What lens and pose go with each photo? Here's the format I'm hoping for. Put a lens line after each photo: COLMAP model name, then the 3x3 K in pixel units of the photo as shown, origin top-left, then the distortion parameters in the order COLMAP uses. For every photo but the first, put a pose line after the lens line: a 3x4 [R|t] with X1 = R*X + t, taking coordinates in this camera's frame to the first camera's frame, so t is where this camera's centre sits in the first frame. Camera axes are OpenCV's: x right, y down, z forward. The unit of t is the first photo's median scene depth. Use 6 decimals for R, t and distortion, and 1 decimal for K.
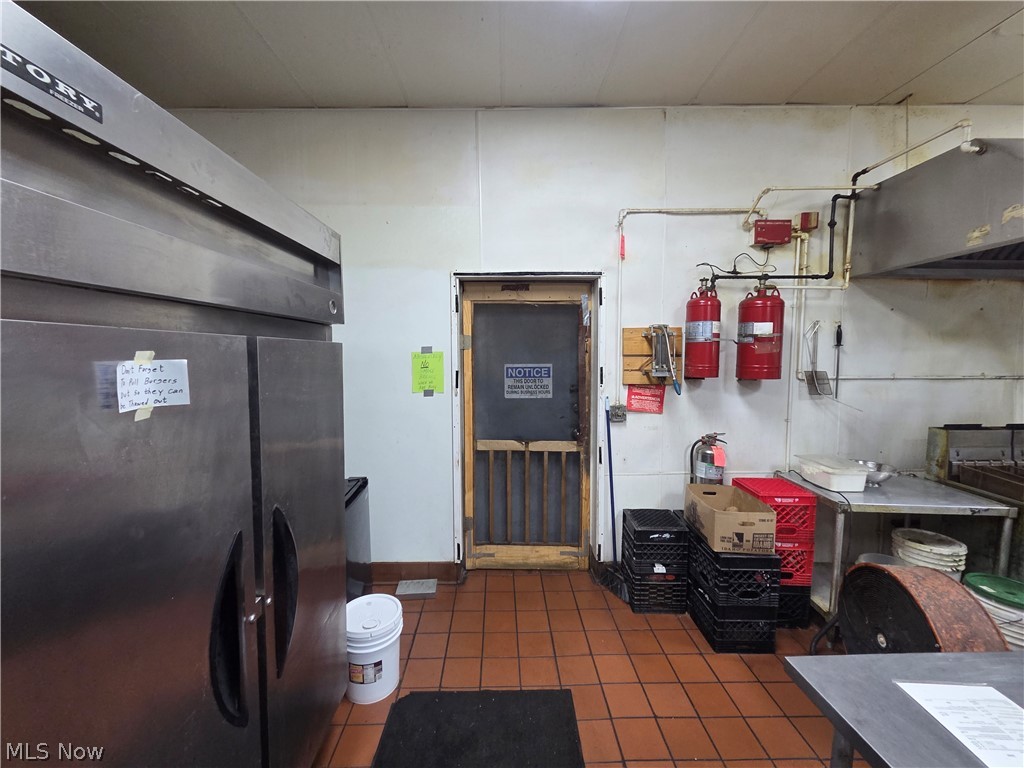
lens RADIAL K [[423.3, 0, 505.0], [0, 423.3, 382.6], [0, 0, 1]] dist [-0.000304, 0.001061]
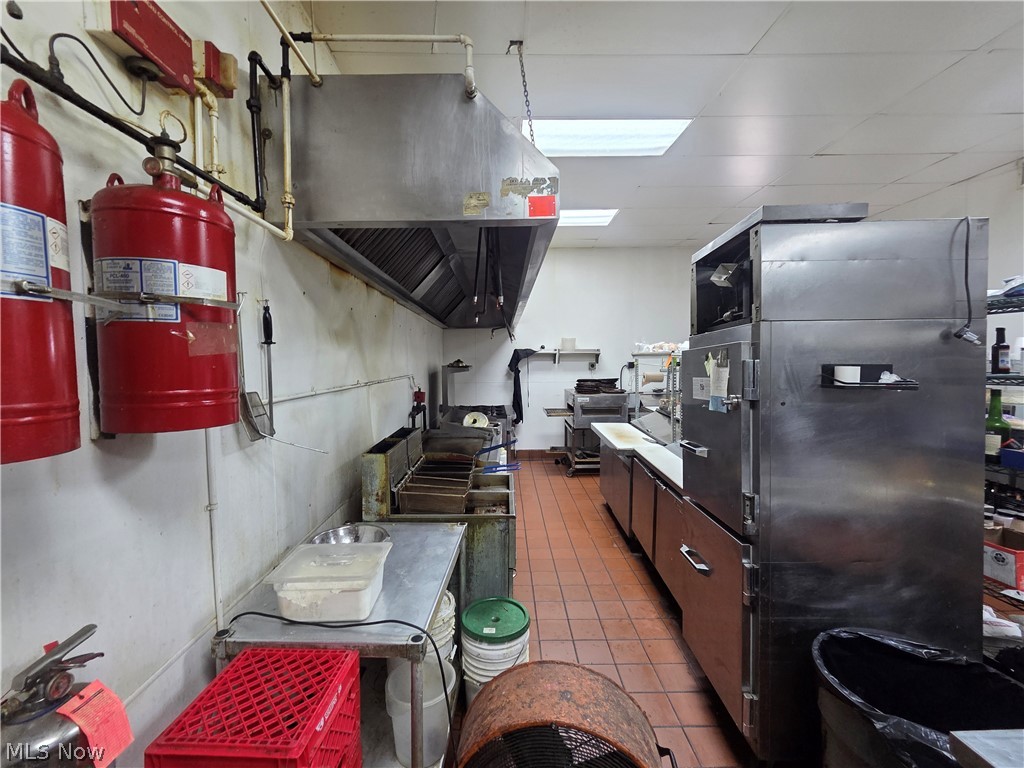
lens RADIAL K [[423.8, 0, 513.5], [0, 423.8, 378.6], [0, 0, 1]] dist [-0.001784, -0.000300]
pose [[-0.009398, -0.045771, 0.998908, 0.241874], [0.079129, 0.995785, 0.046373, -0.043787], [-0.996820, 0.079478, -0.005736, 0.720546]]
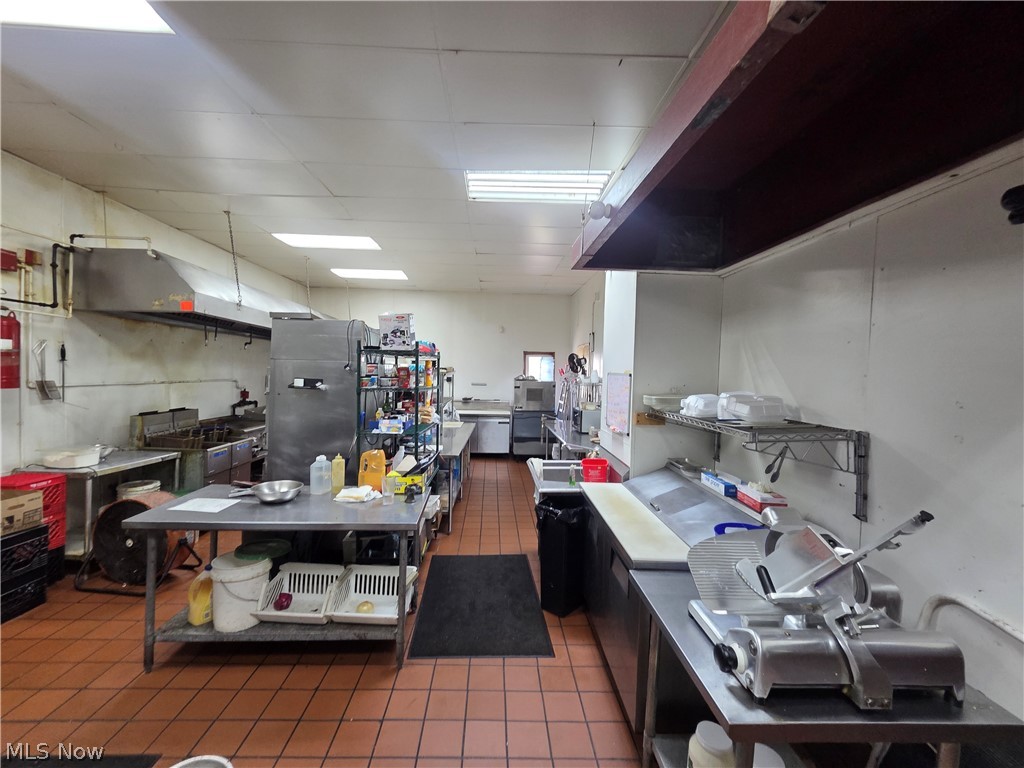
lens RADIAL K [[423.3, 0, 505.0], [0, 423.3, 382.6], [0, 0, 1]] dist [-0.000304, 0.001061]
pose [[-0.019163, -0.024182, 0.999524, -0.544971], [0.041931, 0.998808, 0.024969, 0.003876], [-0.998937, 0.042390, -0.018126, -0.324747]]
